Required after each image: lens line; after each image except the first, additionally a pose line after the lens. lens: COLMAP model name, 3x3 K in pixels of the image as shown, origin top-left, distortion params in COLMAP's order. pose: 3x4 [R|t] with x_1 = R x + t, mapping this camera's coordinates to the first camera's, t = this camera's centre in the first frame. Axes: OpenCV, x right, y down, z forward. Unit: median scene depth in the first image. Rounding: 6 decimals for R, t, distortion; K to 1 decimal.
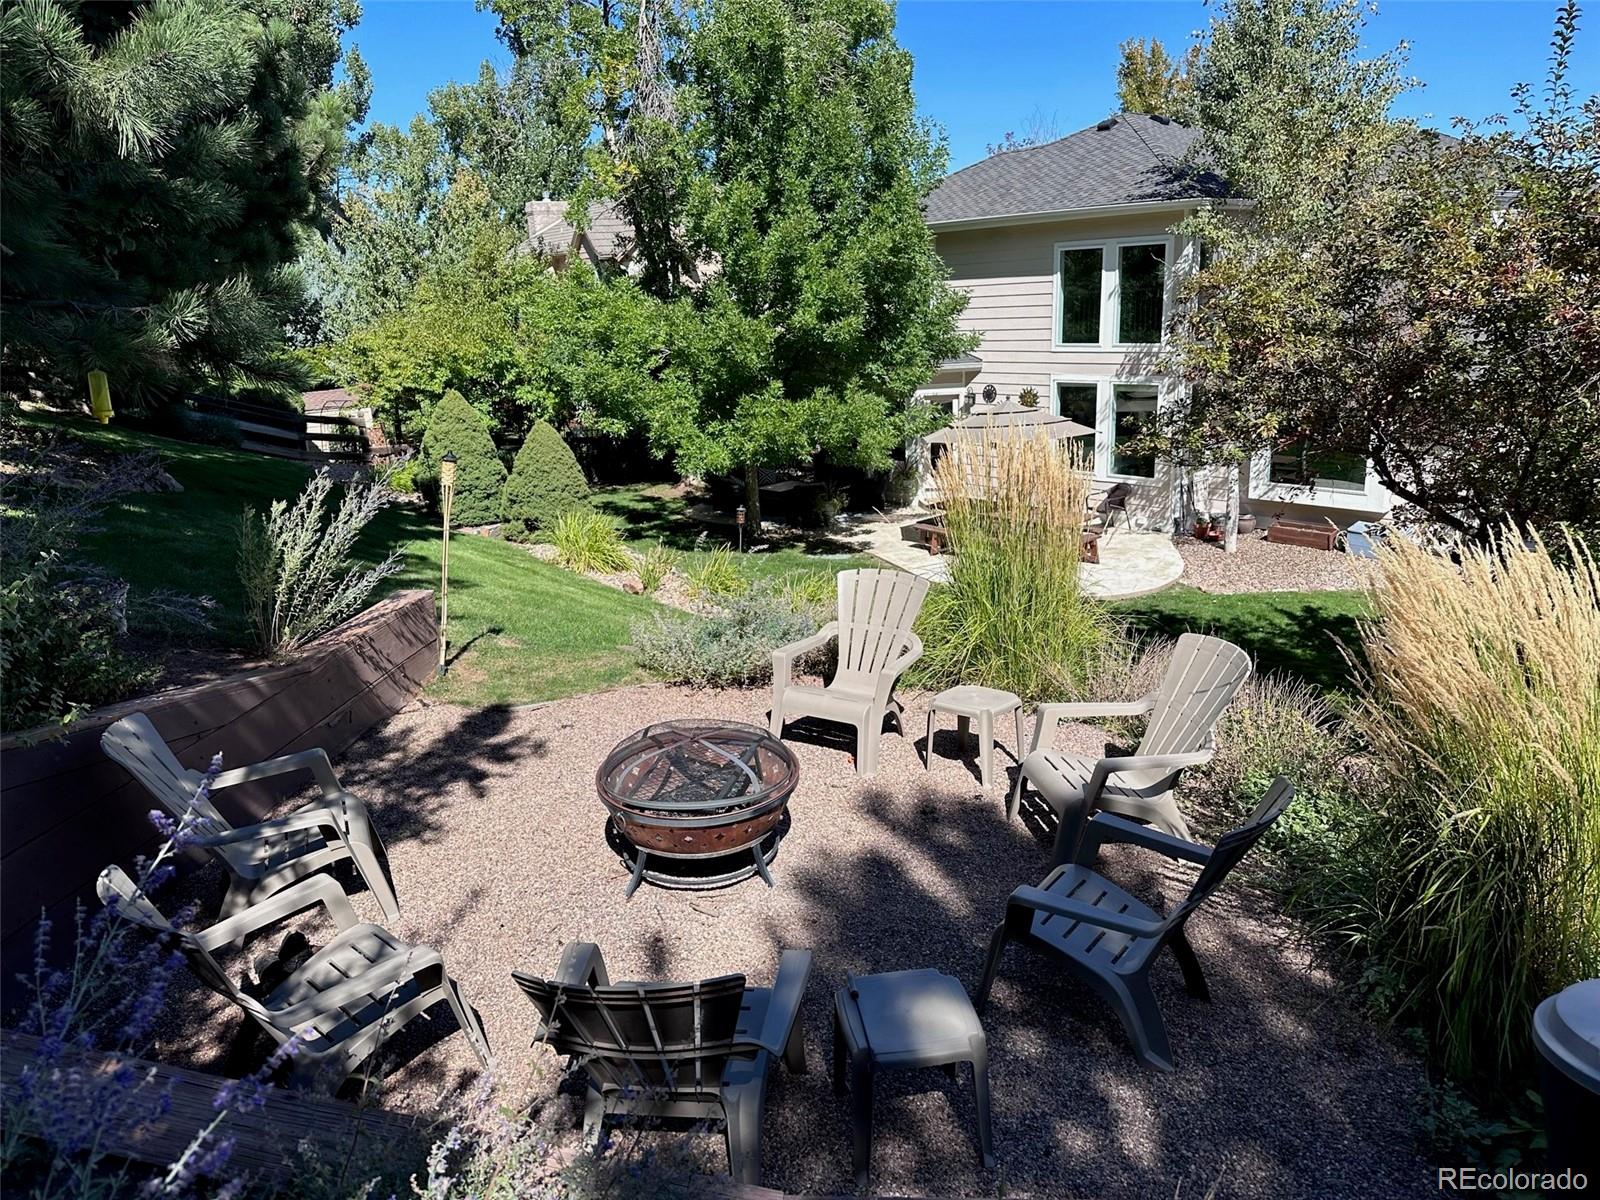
lens RADIAL K [[1202.8, 0, 737.2], [0, 1202.8, 602.9], [0, 0, 1]] dist [0.003068, 0.000071]
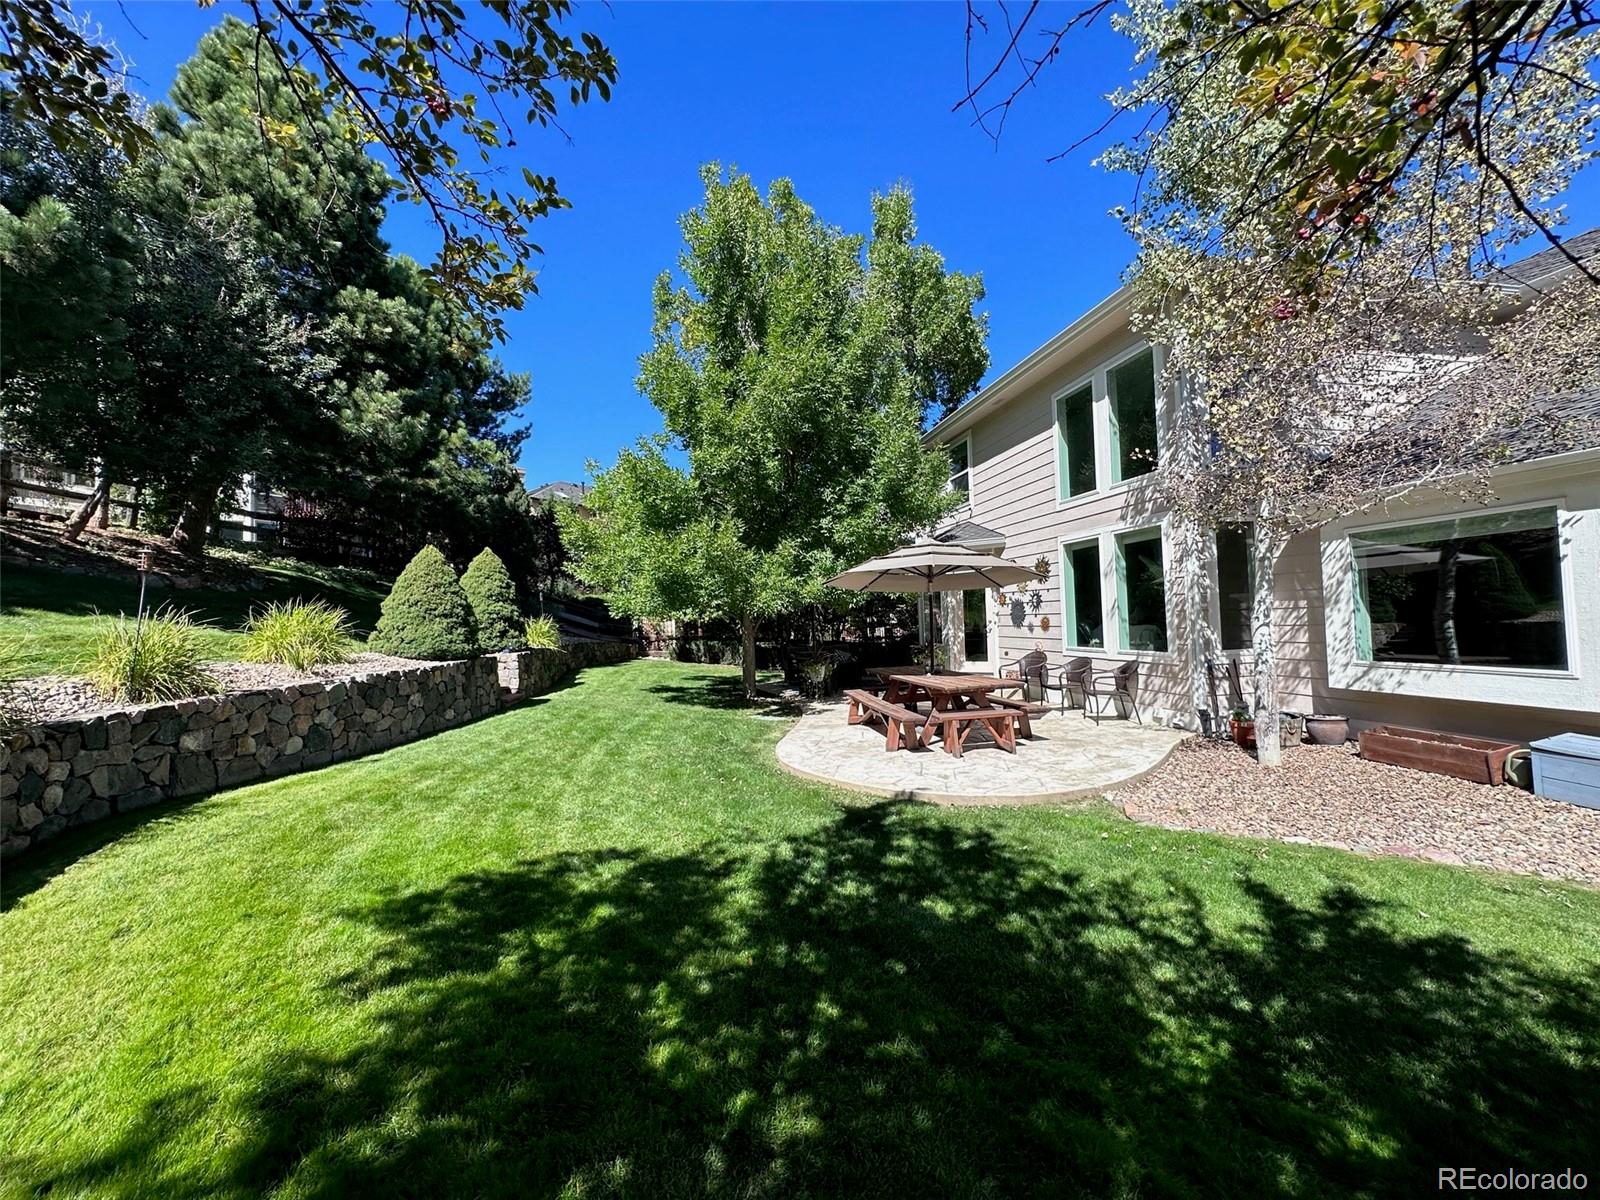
lens RADIAL K [[647.1, 0, 800.0], [0, 647.1, 600.0], [0, 0, 1]] dist [0.000581, 0.000063]
pose [[0.884619, 0.015165, -0.466069, 0.328863], [-0.139771, 0.962141, -0.233986, -0.012073], [0.444875, 0.272131, 0.853247, 0.559420]]
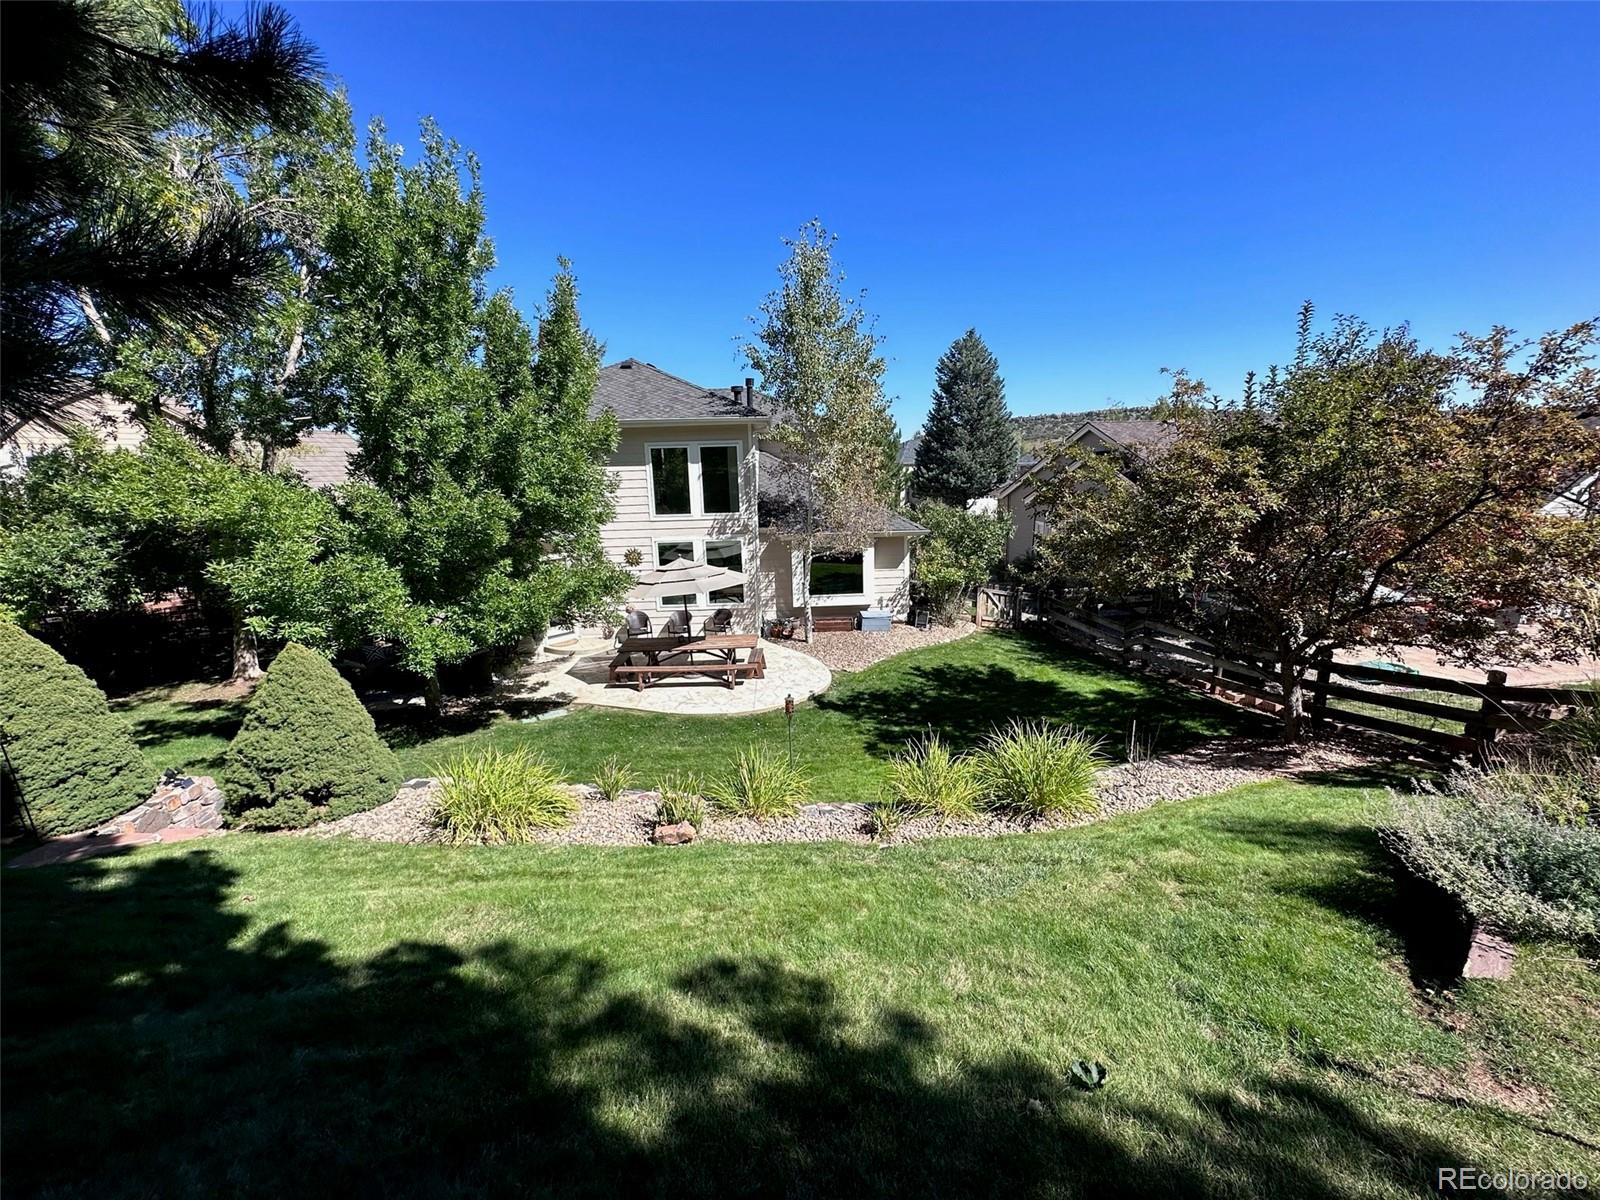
lens RADIAL K [[647.1, 0, 800.0], [0, 647.1, 600.0], [0, 0, 1]] dist [0.000581, 0.000063]
pose [[0.589279, -0.133312, 0.796855, -0.240767], [0.197787, 0.980085, 0.017702, -0.105241], [-0.783346, 0.147176, 0.603911, 0.457955]]
